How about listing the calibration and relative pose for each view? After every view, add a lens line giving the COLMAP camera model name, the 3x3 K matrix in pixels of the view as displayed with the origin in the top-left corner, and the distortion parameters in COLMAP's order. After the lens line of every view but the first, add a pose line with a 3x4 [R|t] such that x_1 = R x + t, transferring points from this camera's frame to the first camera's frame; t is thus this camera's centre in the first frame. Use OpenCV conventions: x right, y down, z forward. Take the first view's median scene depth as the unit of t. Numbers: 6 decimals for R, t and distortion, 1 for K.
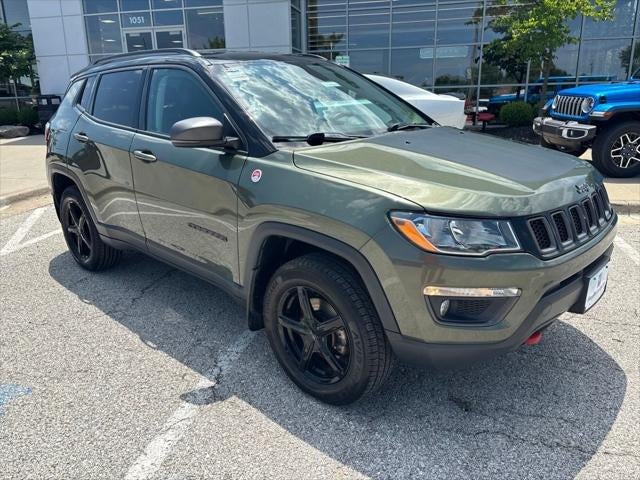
lens RADIAL K [[484.4, 0, 320.0], [0, 484.4, 240.0], [0, 0, 1]] dist [0.018299, -0.006443]
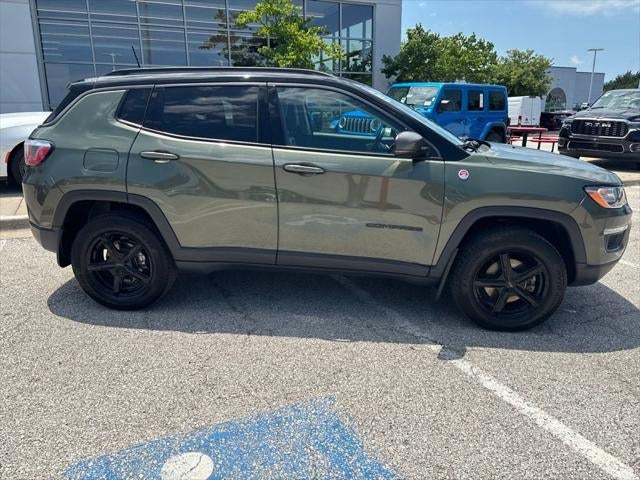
lens RADIAL K [[485.3, 0, 318.5], [0, 485.3, 237.6], [0, 0, 1]] dist [0.014412, -0.004632]
pose [[0.792083, -0.131457, 0.596090, -1.107725], [0.155827, 0.987726, 0.010763, -0.034050], [-0.590188, 0.084362, 0.802845, 0.163353]]
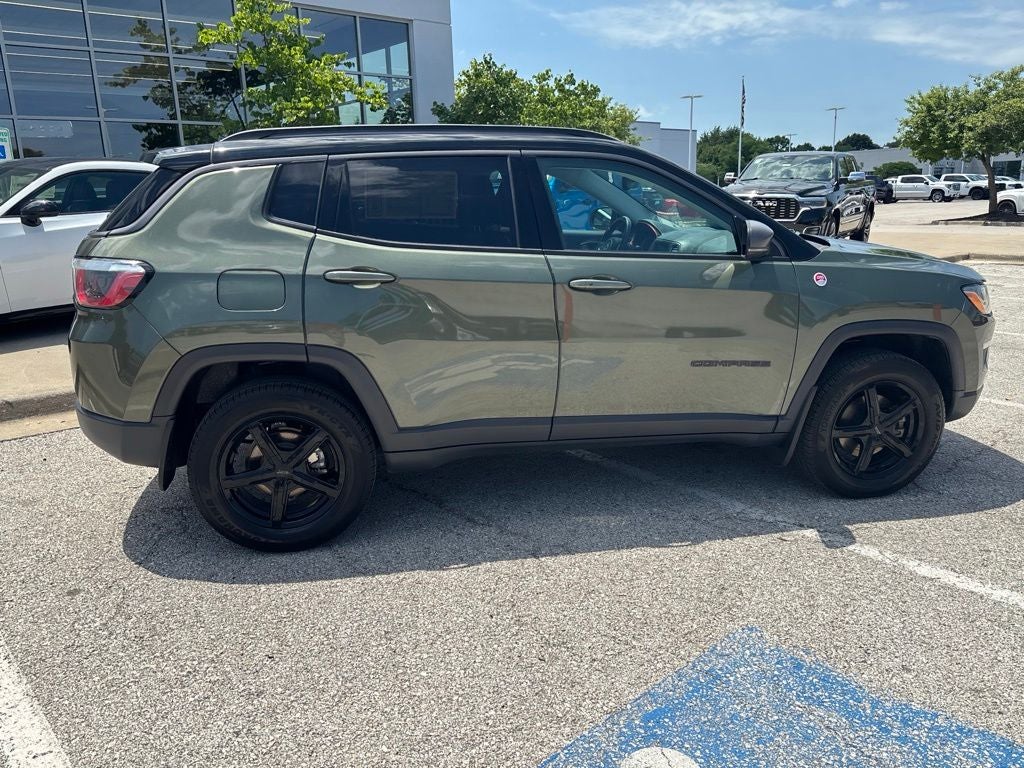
lens RADIAL K [[775.0, 0, 512.0], [0, 775.0, 384.0], [0, 0, 1]] dist [0.018299, -0.006443]
pose [[0.578032, -0.190960, 0.793356, -1.473910], [0.240408, 0.968934, 0.058062, -0.146452], [-0.779797, 0.157167, 0.605983, 0.524187]]
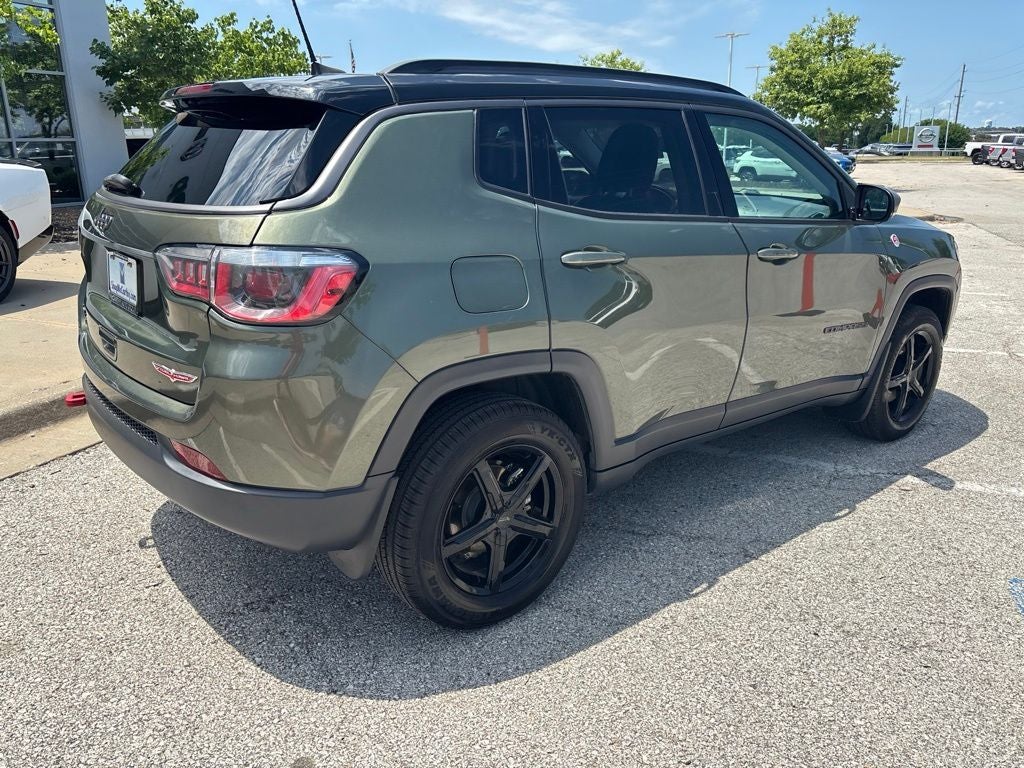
lens RADIAL K [[769.3, 0, 506.7], [0, 769.3, 376.6], [0, 0, 1]] dist [0.075518, -0.093257]
pose [[0.141736, -0.261475, 0.954747, -1.574851], [0.282762, 0.934993, 0.214088, -0.377702], [-0.948660, 0.239623, 0.206458, 1.307268]]
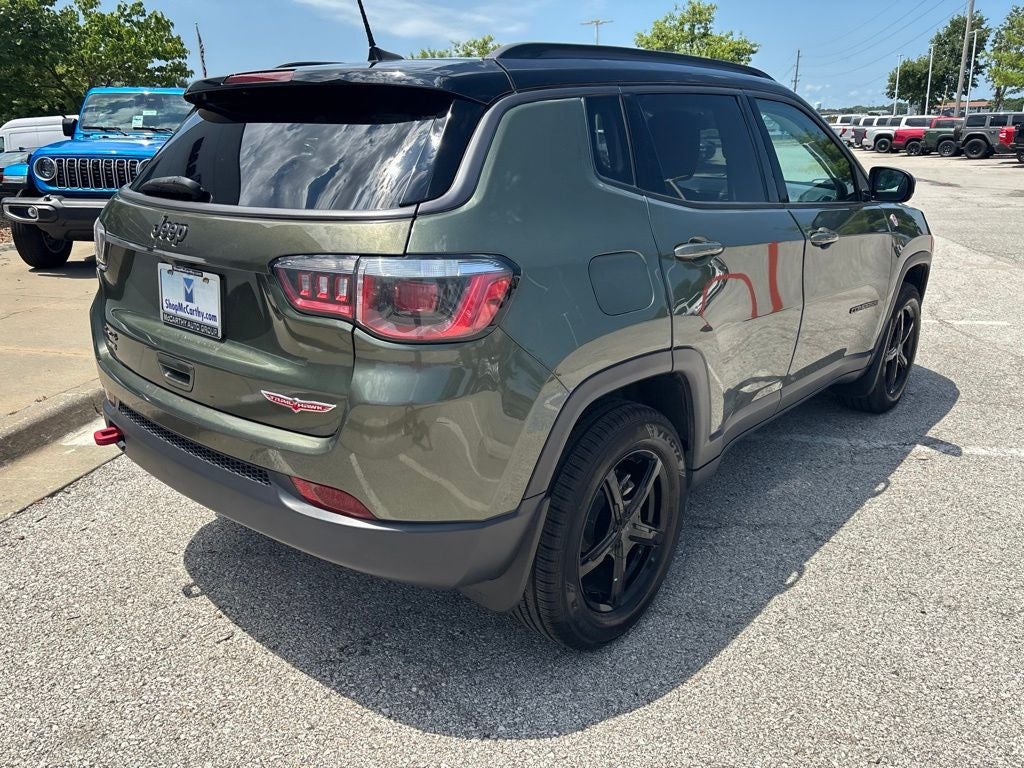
lens RADIAL K [[769.3, 0, 506.7], [0, 769.3, 376.6], [0, 0, 1]] dist [0.075518, -0.093257]
pose [[-0.026036, -0.279526, 0.959785, -1.530658], [0.304617, 0.912231, 0.273940, -0.458844], [-0.952119, 0.299499, 0.061398, 1.555962]]
